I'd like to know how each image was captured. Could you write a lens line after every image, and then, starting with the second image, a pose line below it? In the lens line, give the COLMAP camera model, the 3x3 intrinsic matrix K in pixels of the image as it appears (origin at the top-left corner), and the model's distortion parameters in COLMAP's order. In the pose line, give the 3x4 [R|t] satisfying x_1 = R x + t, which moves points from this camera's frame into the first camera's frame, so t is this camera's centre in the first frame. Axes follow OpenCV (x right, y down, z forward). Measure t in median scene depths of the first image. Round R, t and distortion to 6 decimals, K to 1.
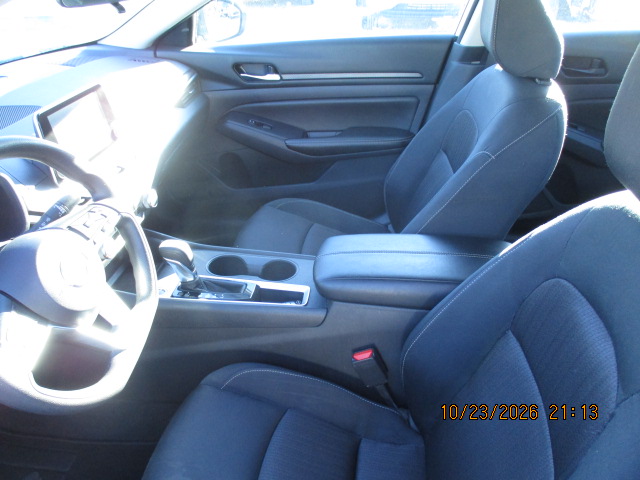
lens RADIAL K [[538.6, 0, 321.1], [0, 538.6, 248.7], [0, 0, 1]] dist [-0.033140, 0.008308]
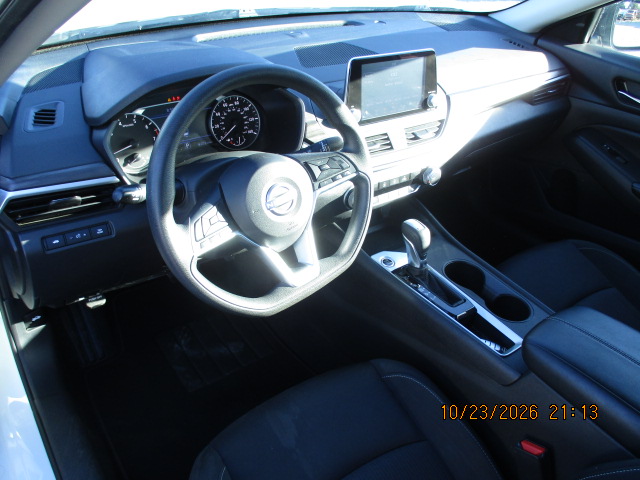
lens RADIAL K [[538.6, 0, 321.1], [0, 538.6, 248.7], [0, 0, 1]] dist [-0.033140, 0.008308]
pose [[0.676187, 0.470034, -0.567309, 0.172193], [-0.449086, 0.873406, 0.188370, -0.073593], [0.584032, 0.127397, 0.801671, 0.110880]]
